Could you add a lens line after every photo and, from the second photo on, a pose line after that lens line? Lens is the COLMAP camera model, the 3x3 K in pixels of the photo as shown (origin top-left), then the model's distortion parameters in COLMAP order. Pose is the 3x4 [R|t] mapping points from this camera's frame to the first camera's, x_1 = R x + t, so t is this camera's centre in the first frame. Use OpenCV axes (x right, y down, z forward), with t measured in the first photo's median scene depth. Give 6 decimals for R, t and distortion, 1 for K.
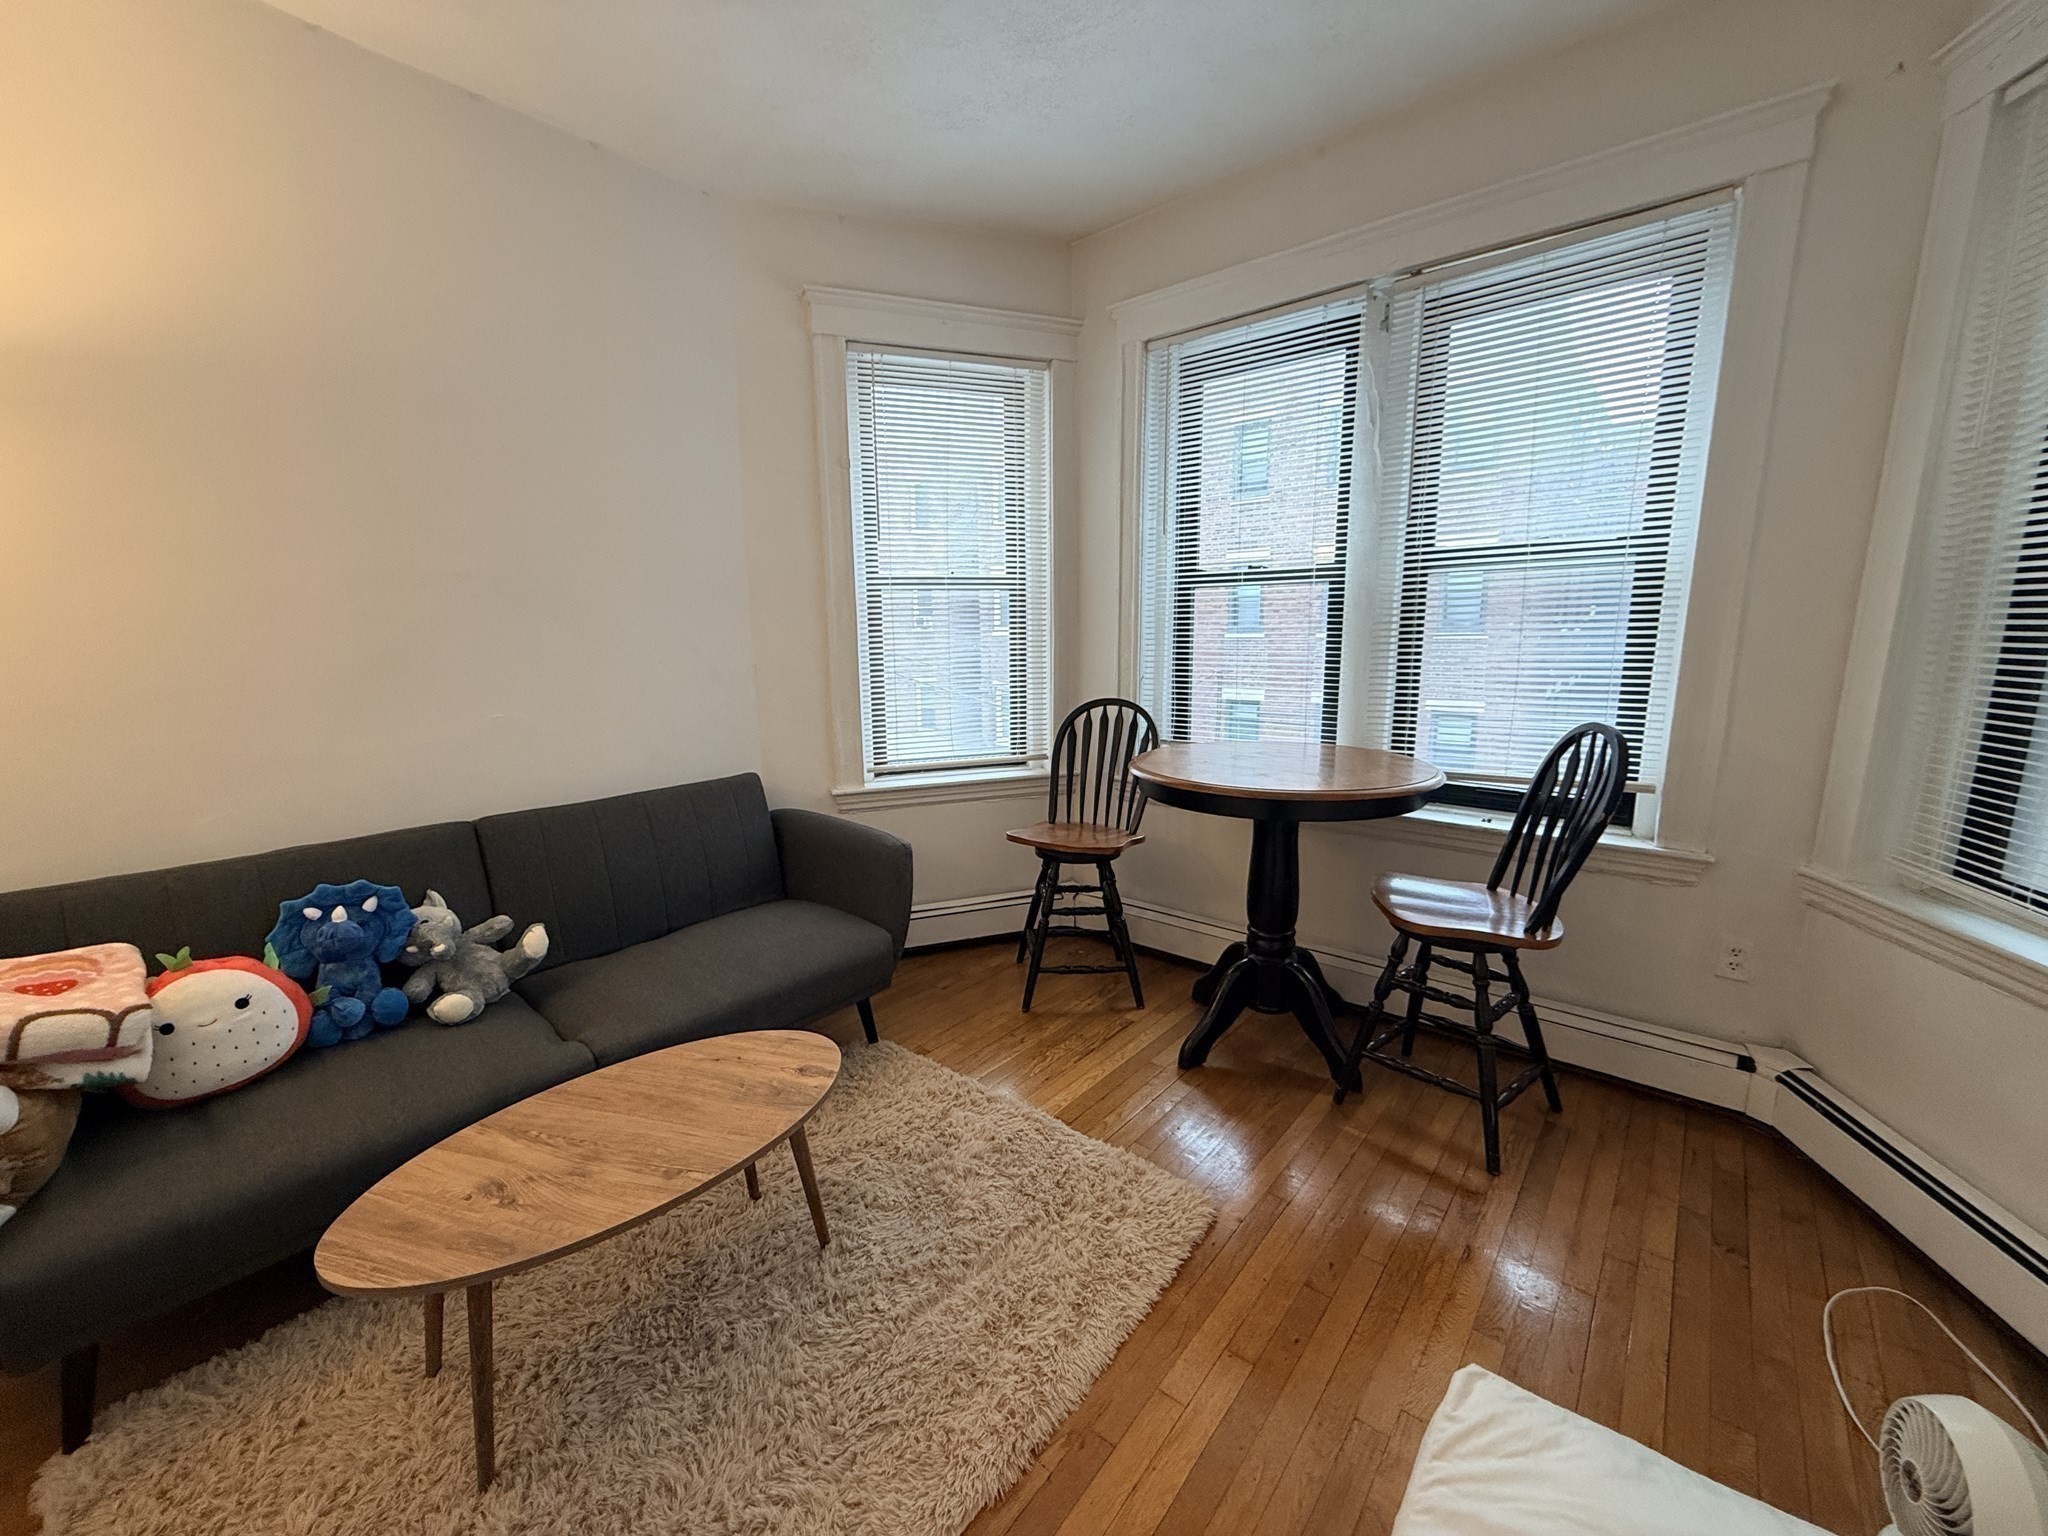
lens RADIAL K [[817.7, 0, 1019.1], [0, 817.7, 775.9], [0, 0, 1]] dist [0.001524, -0.000301]
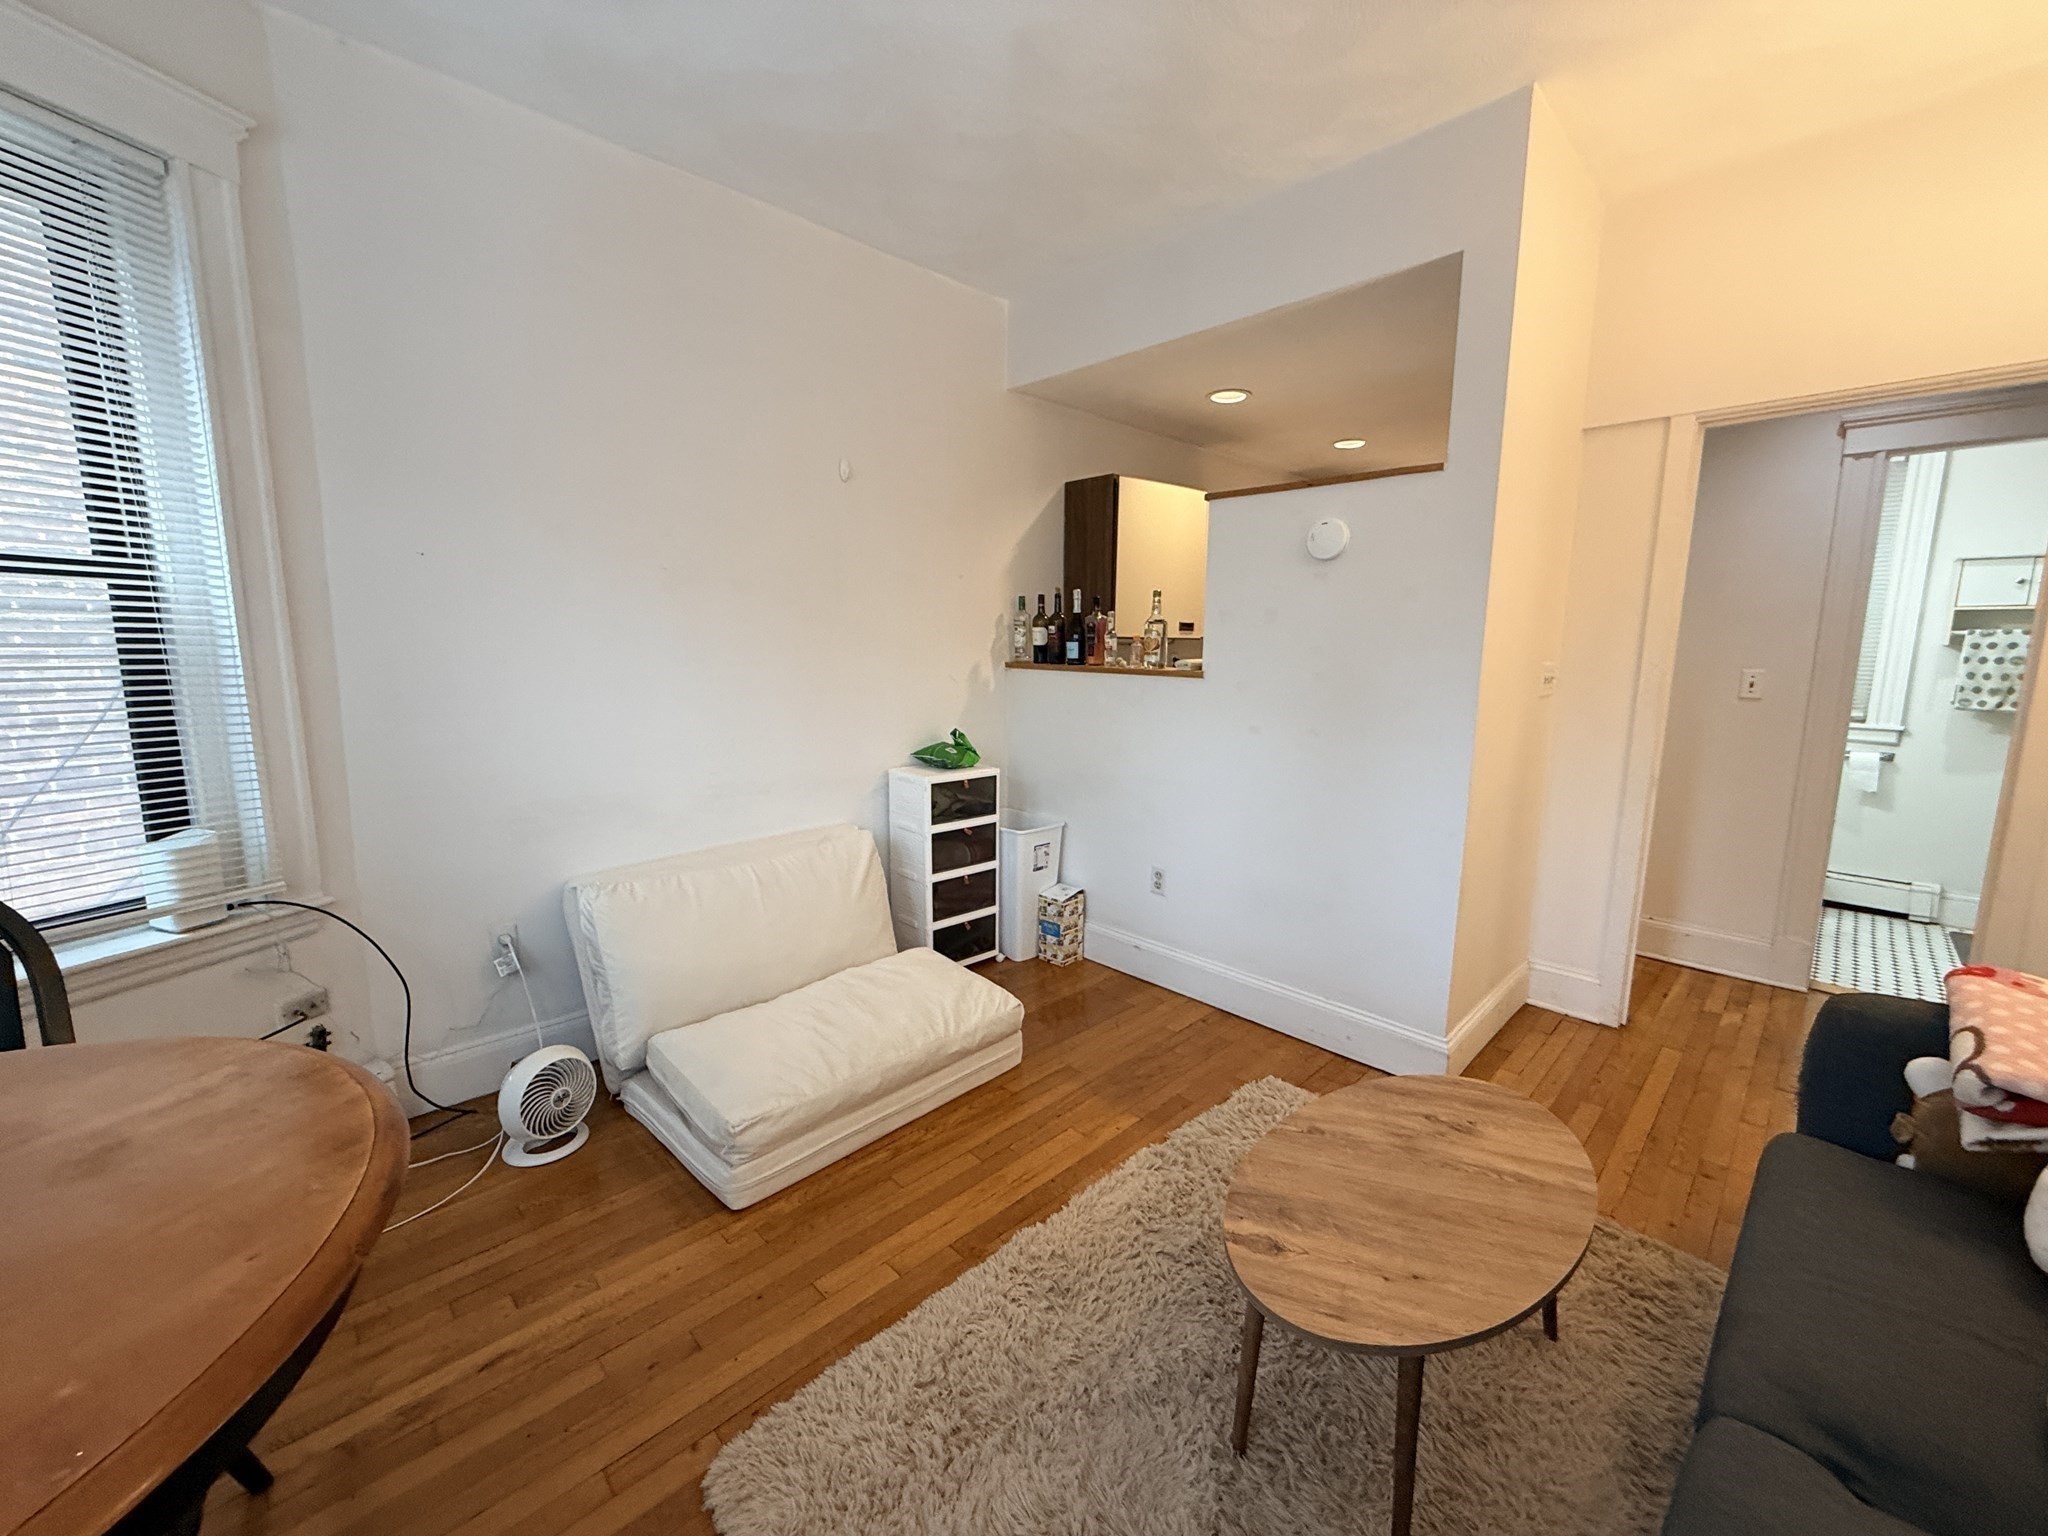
lens RADIAL K [[817.7, 0, 1023.0], [0, 817.7, 766.1], [0, 0, 1]] dist [0.001524, -0.000301]
pose [[-0.994968, -0.009362, 0.099753, -0.078038], [0.024494, 0.942688, 0.332776, -0.230206], [-0.097151, 0.333545, -0.937715, 1.176396]]
